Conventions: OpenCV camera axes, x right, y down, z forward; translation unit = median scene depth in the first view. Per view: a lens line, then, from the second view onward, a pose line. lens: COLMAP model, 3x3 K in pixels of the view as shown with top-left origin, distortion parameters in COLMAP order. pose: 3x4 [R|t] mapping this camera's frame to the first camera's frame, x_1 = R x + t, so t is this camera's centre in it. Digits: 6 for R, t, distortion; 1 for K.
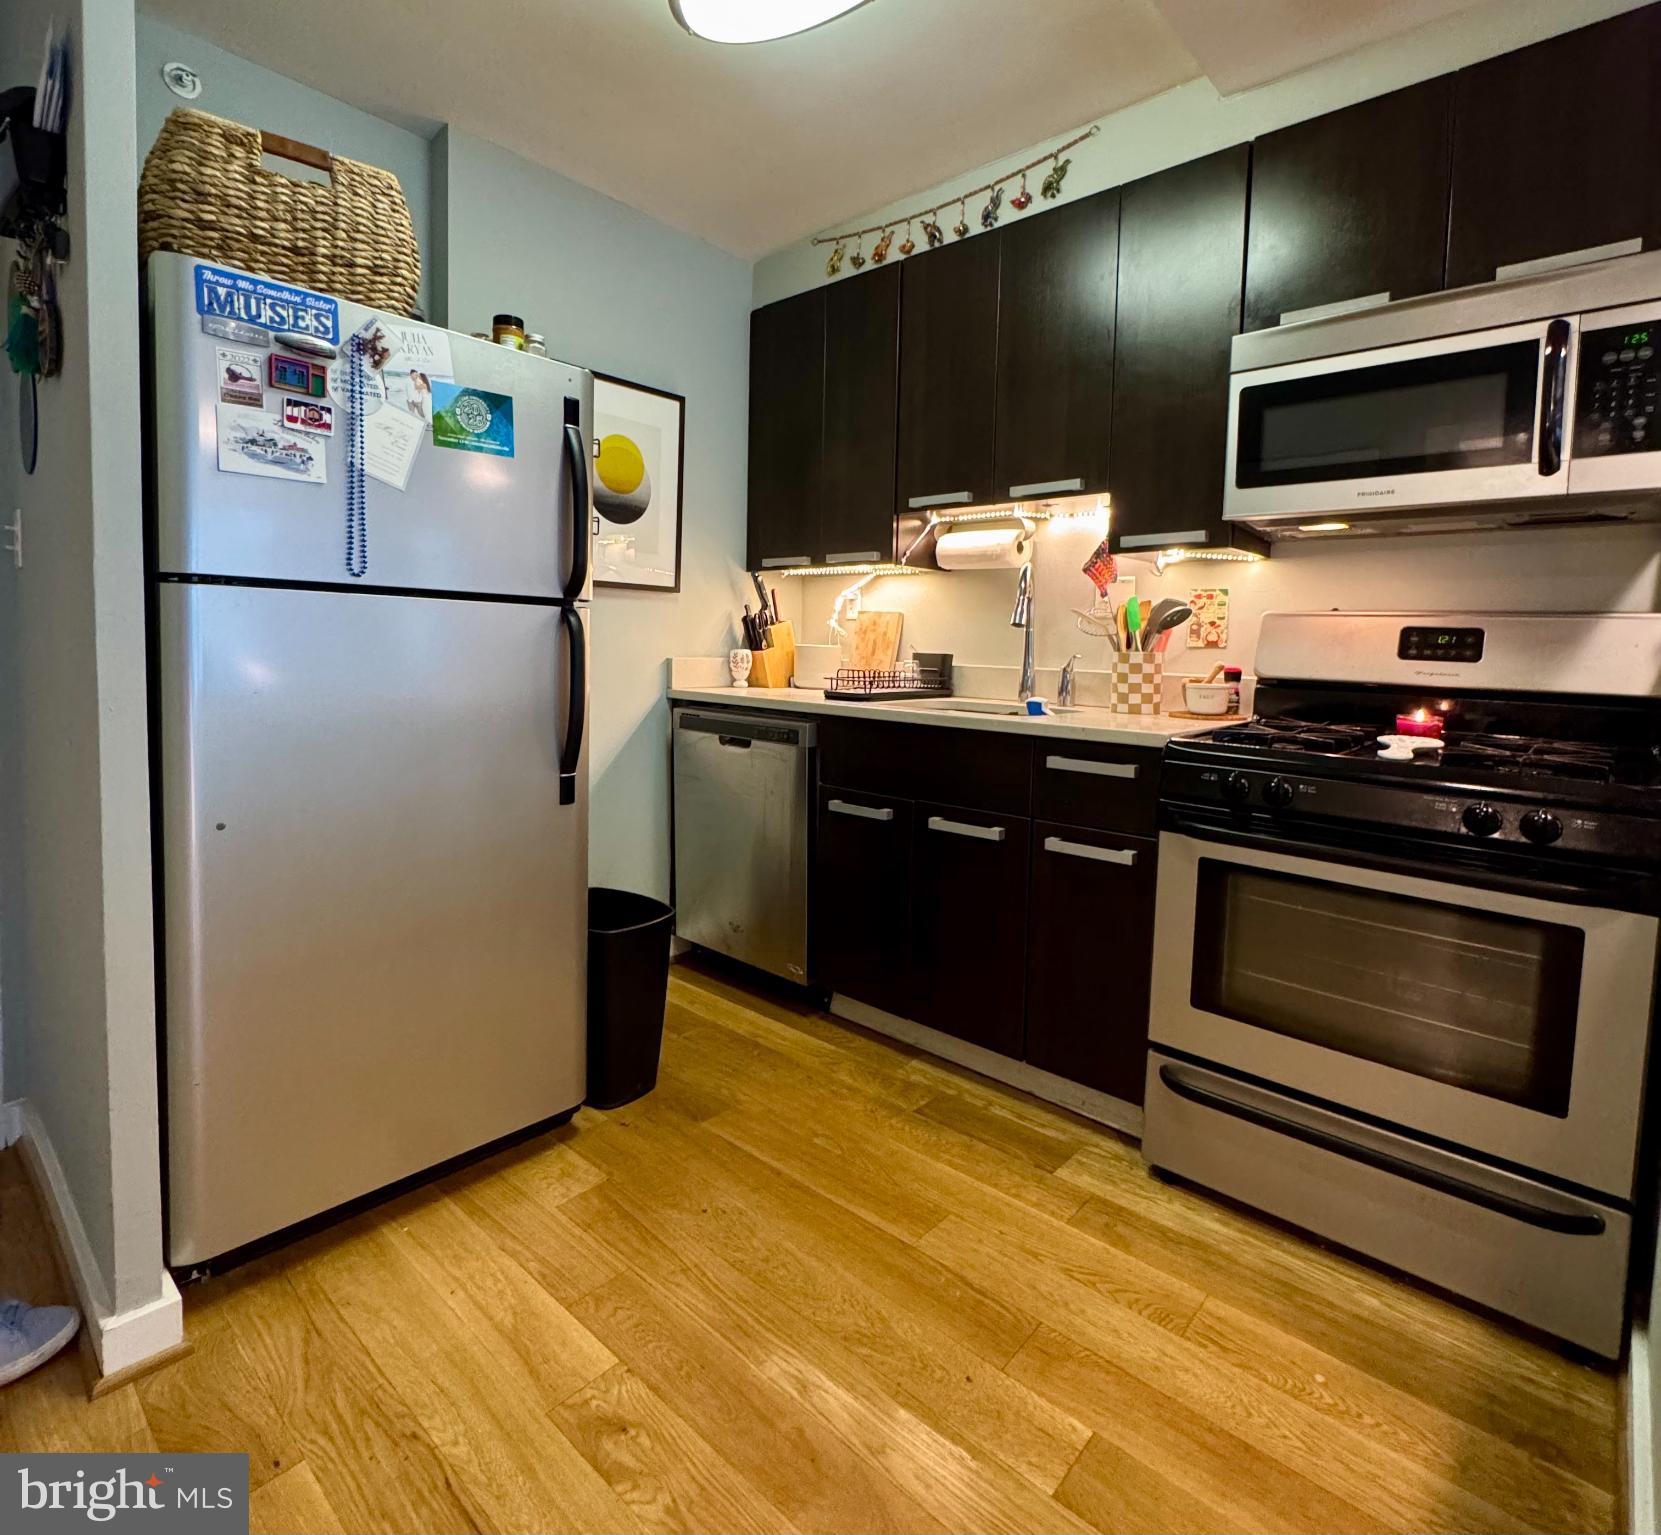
lens RADIAL K [[887.0, 0, 834.6], [0, 887.0, 695.5], [0, 0, 1]] dist [0.001286, 0.000626]
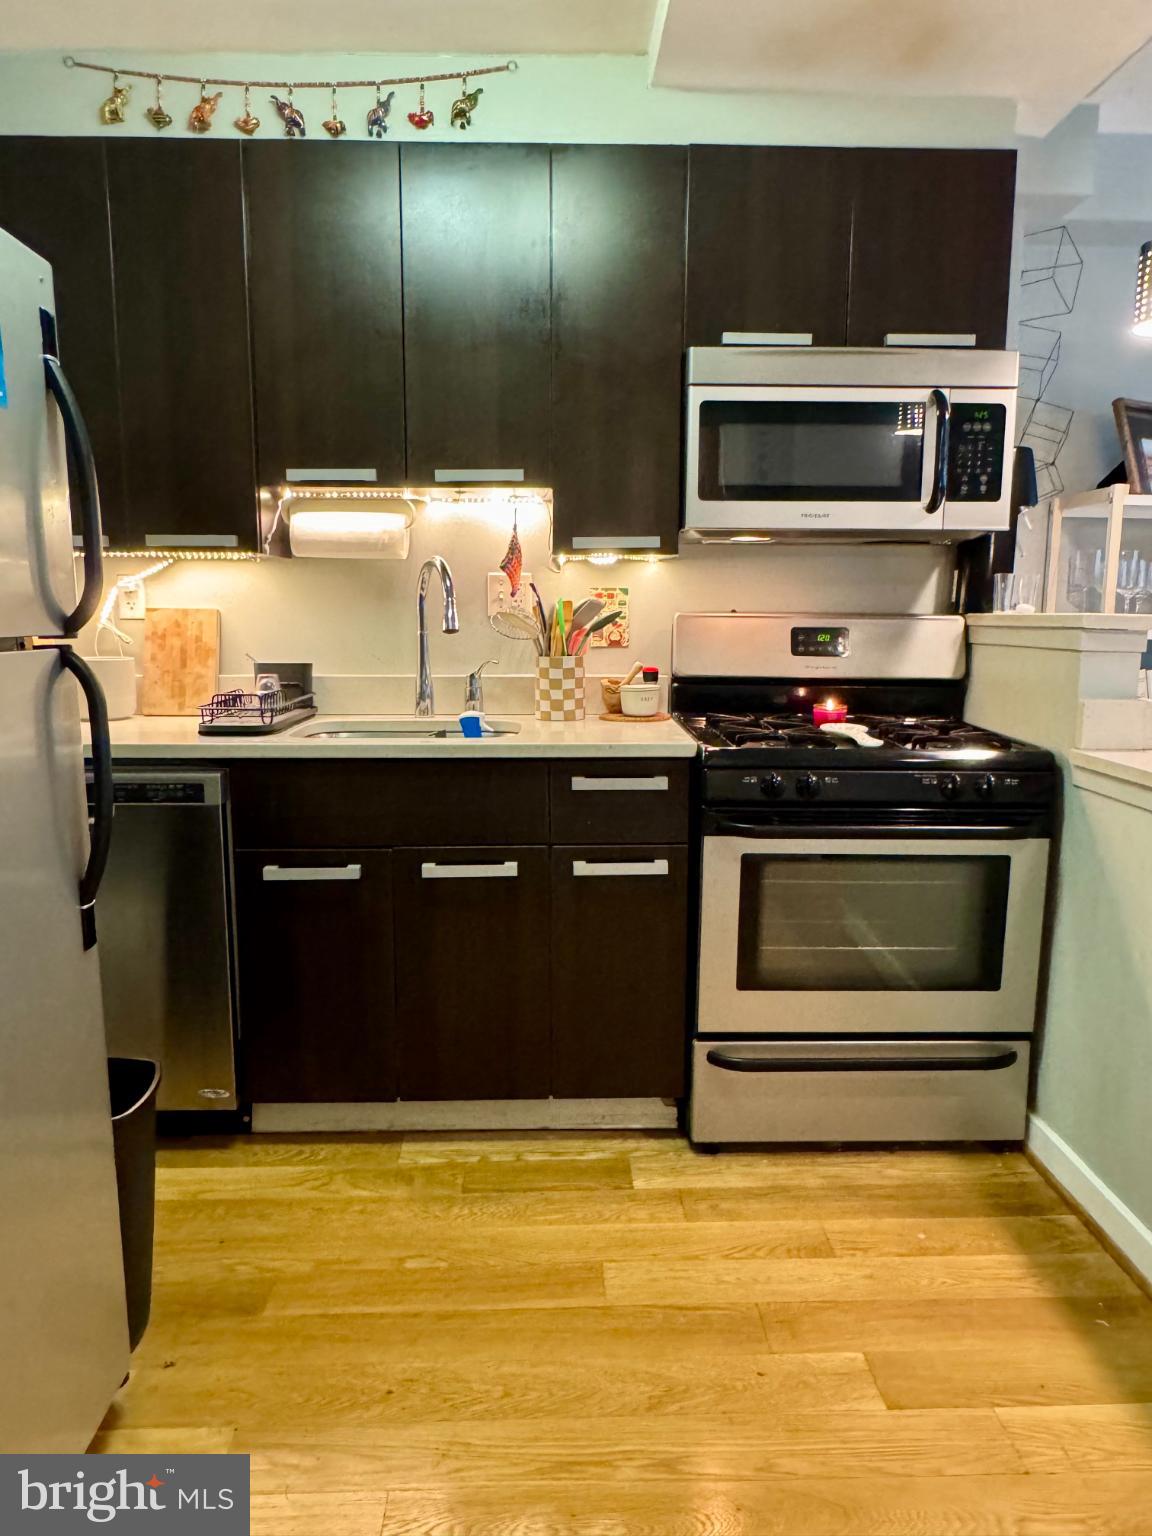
lens RADIAL K [[1075.5, 0, 576.9], [0, 1075.5, 766.7], [0, 0, 1]] dist [0.017739, -0.021358]
pose [[0.723201, -0.124394, 0.679343, -0.589979], [0.058415, 0.991138, 0.119301, -0.088813], [-0.688163, -0.046595, 0.724059, 0.183752]]
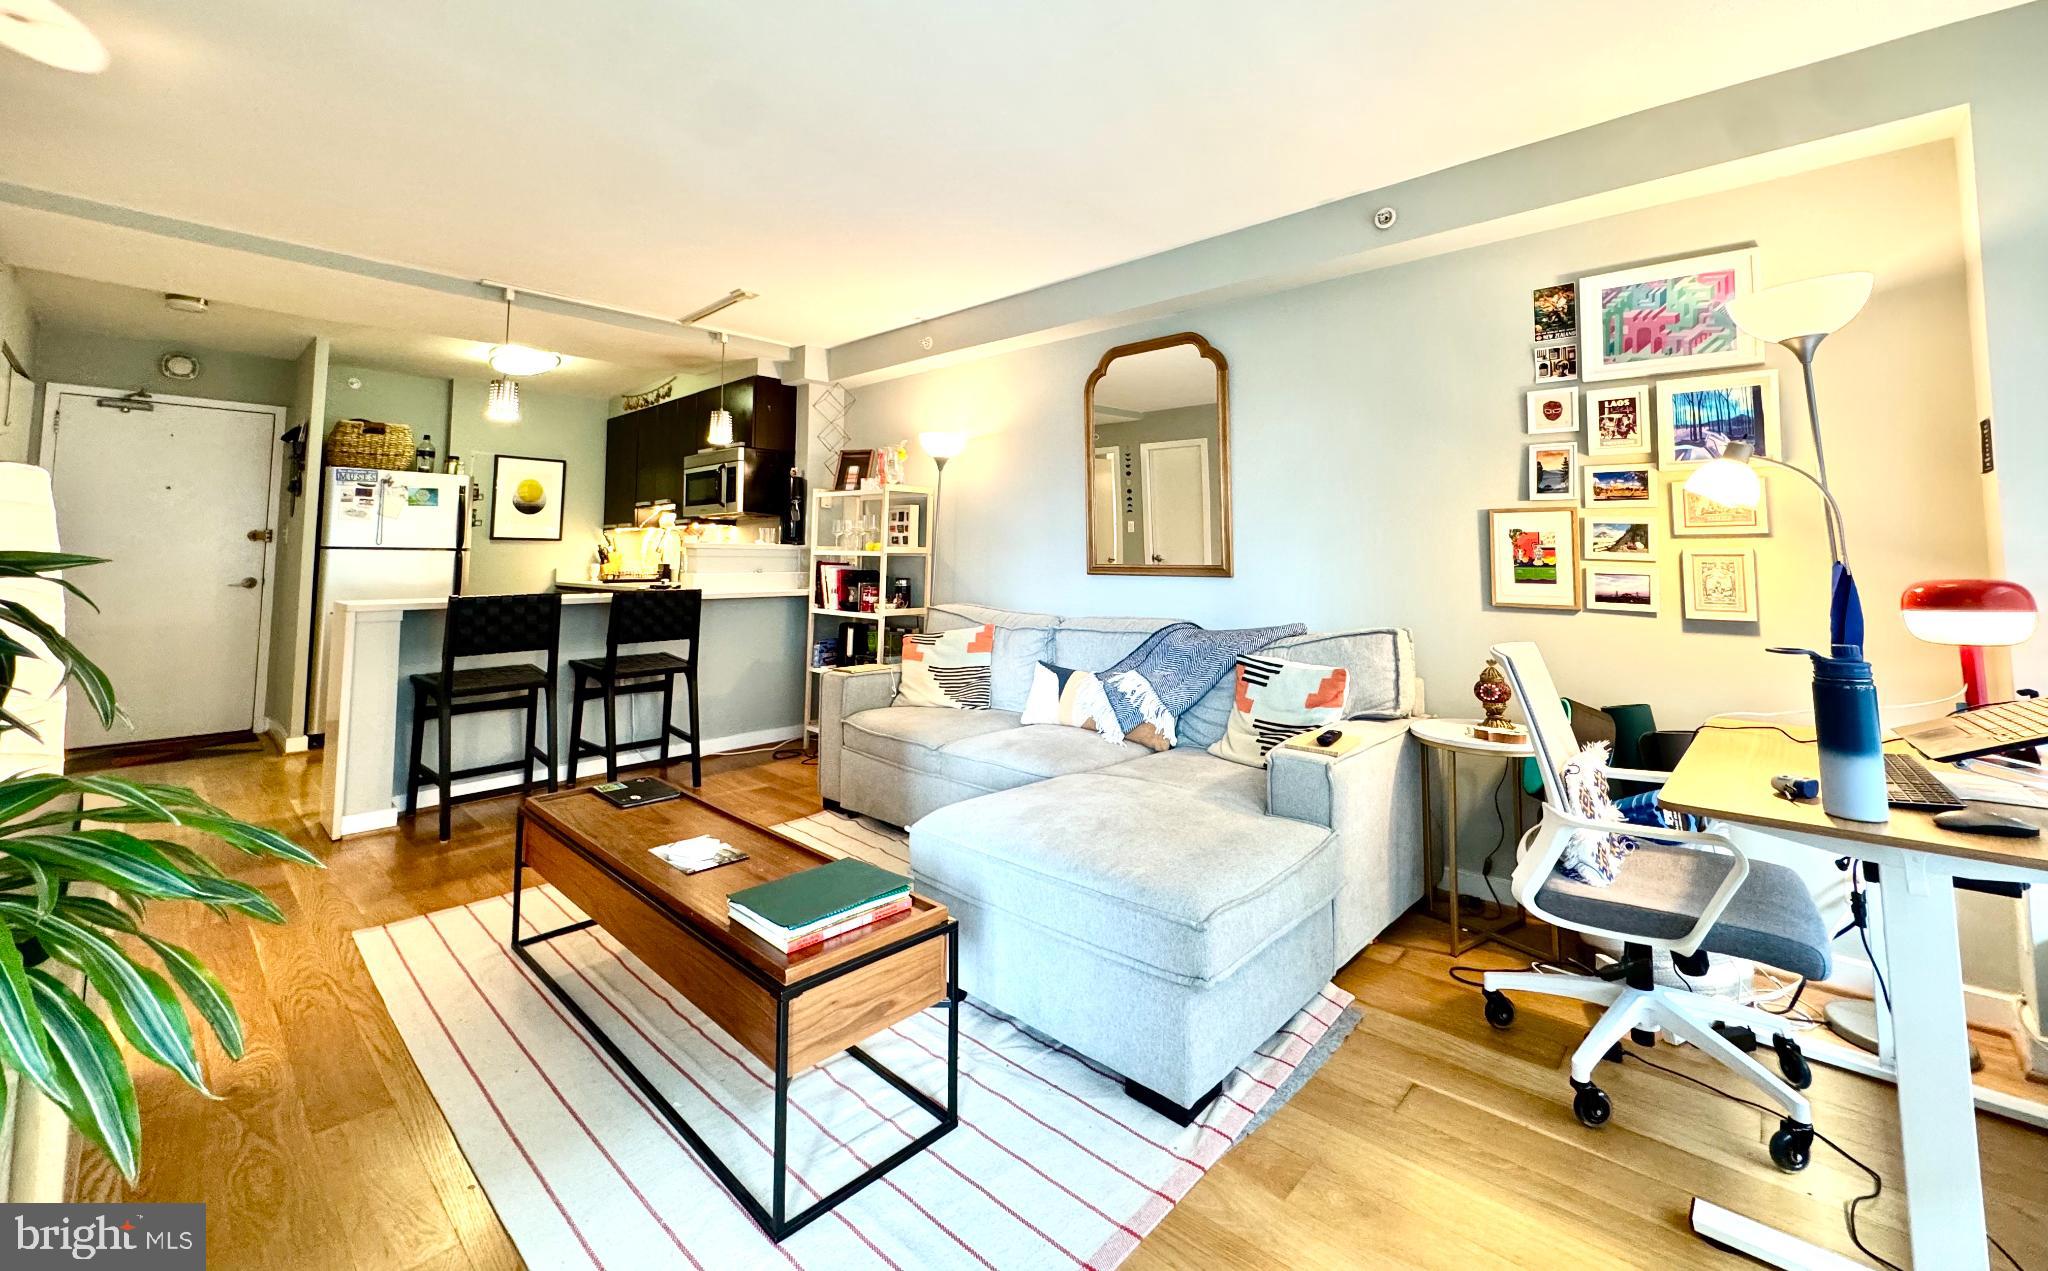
lens RADIAL K [[818.0, 0, 1026.2], [0, 818.0, 501.1], [0, 0, 1]] dist [-0.002204, -0.000129]
pose [[0.999564, -0.025104, -0.015534, 1.800929], [0.022858, 0.991132, -0.130899, 0.153267], [0.018682, 0.130487, 0.991274, -1.895927]]
